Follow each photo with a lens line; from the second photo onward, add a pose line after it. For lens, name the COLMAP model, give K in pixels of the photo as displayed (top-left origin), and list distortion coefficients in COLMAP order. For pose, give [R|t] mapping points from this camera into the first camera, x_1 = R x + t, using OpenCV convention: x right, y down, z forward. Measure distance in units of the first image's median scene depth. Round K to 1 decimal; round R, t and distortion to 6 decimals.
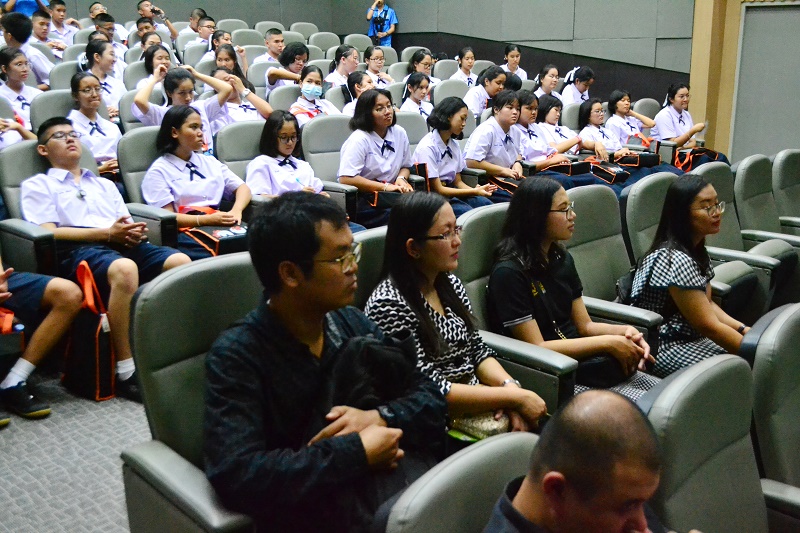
lens RADIAL K [[834.7, 0, 400.0], [0, 834.7, 266.5], [0, 0, 1]] dist [-0.081109, 0.003372]
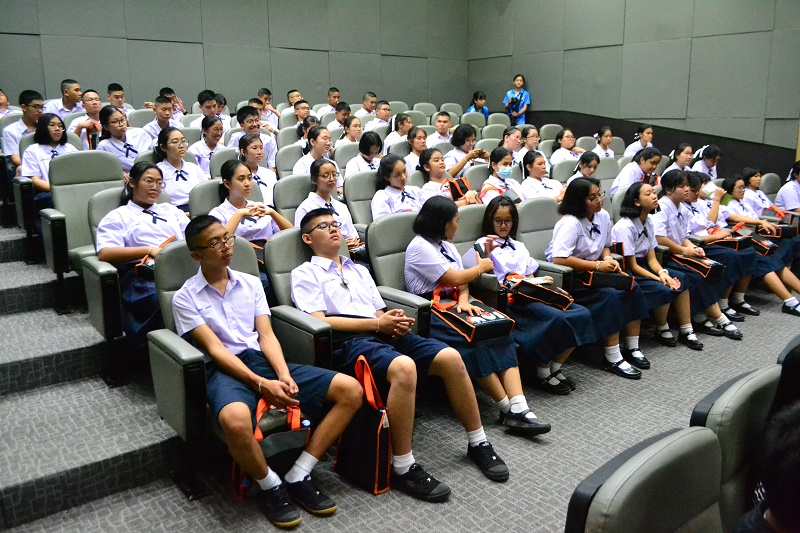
lens RADIAL K [[646.4, 0, 400.0], [0, 646.4, 266.5], [0, 0, 1]] dist [-0.094395, -0.000408]
pose [[0.992063, 0.019487, -0.124225, -0.165545], [-0.022595, 0.999465, -0.023659, -0.070486], [0.123698, 0.026278, 0.991972, 0.137834]]
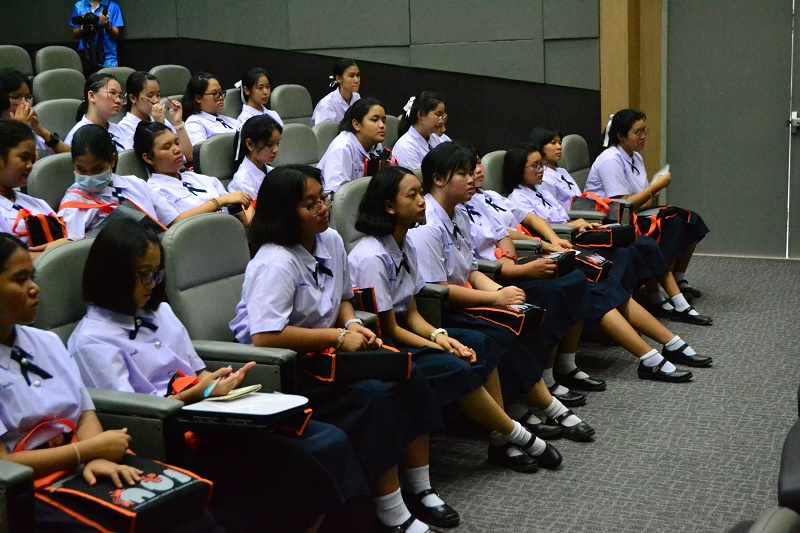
lens RADIAL K [[1231.5, 0, 400.0], [0, 1231.5, 266.5], [0, 0, 1]] dist [-0.000658, -0.004908]
pose [[0.949993, -0.080411, 0.301740, -0.218289], [0.103358, 0.992782, -0.060843, -0.091202], [-0.294669, 0.088988, 0.951447, 0.202285]]
